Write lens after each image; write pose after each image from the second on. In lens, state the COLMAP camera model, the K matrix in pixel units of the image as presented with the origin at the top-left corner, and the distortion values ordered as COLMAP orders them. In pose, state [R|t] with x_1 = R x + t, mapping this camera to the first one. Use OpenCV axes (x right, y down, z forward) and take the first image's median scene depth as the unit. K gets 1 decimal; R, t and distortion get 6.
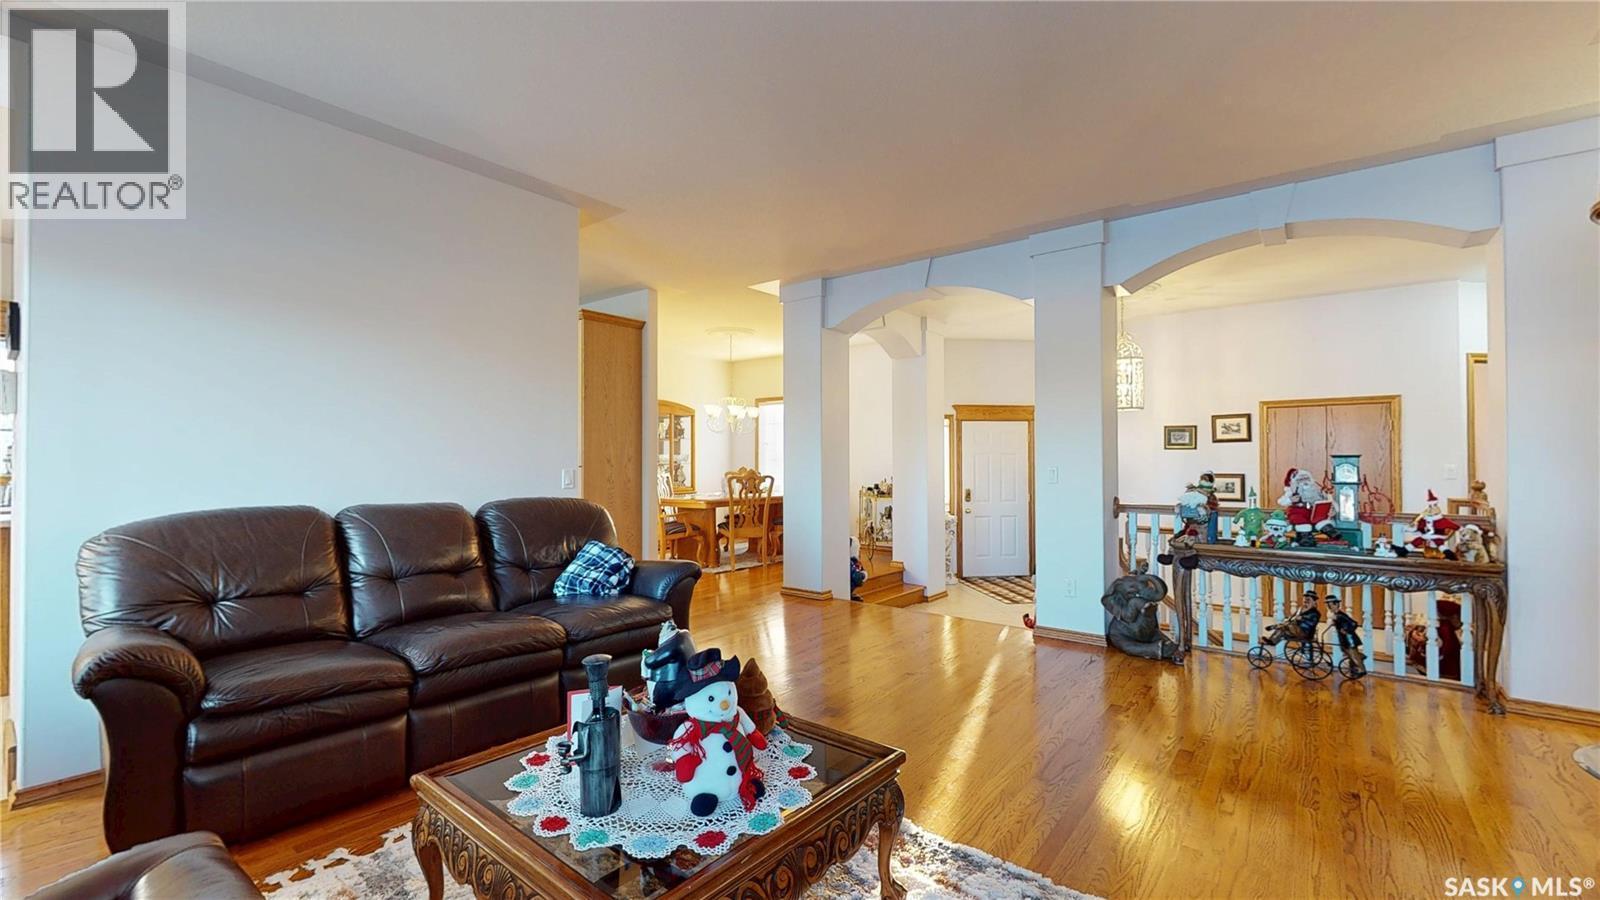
lens RADIAL K [[664.1, 0, 801.0], [0, 664.1, 452.5], [0, 0, 1]] dist [-0.002272, -0.000386]
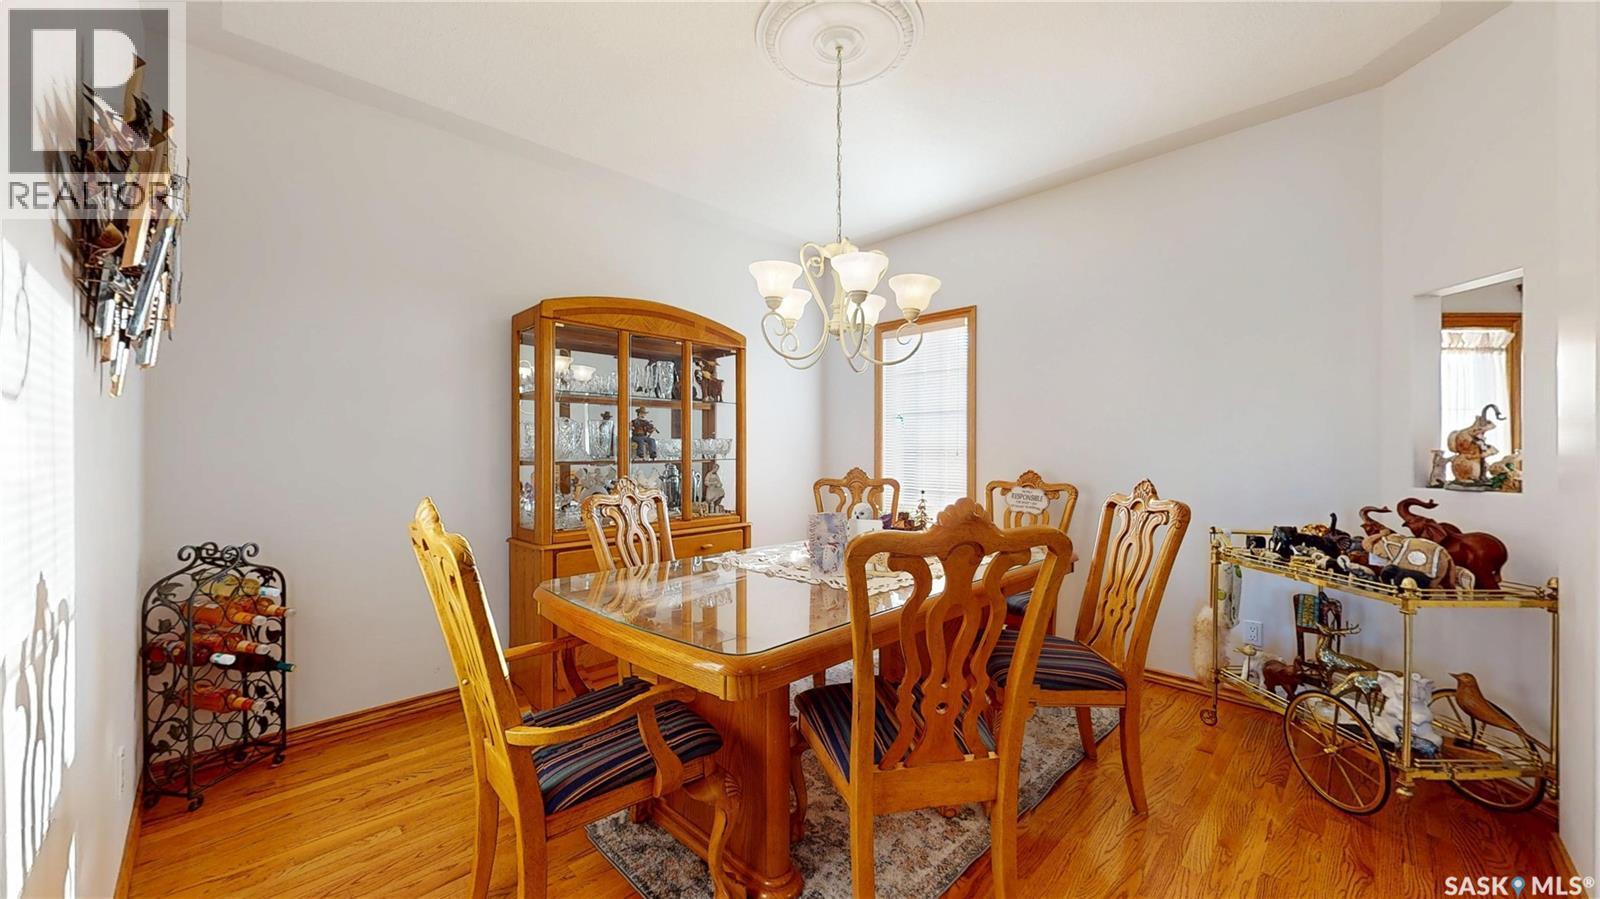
lens RADIAL K [[586.9, 0, 801.1], [0, 586.9, 452.5], [0, 0, 1]] dist [0.000221, -0.000037]
pose [[0.993460, -0.001085, -0.114172, -0.077210], [0.003285, 0.999813, 0.019078, 0.005161], [0.114130, -0.019328, 0.993278, 0.608867]]
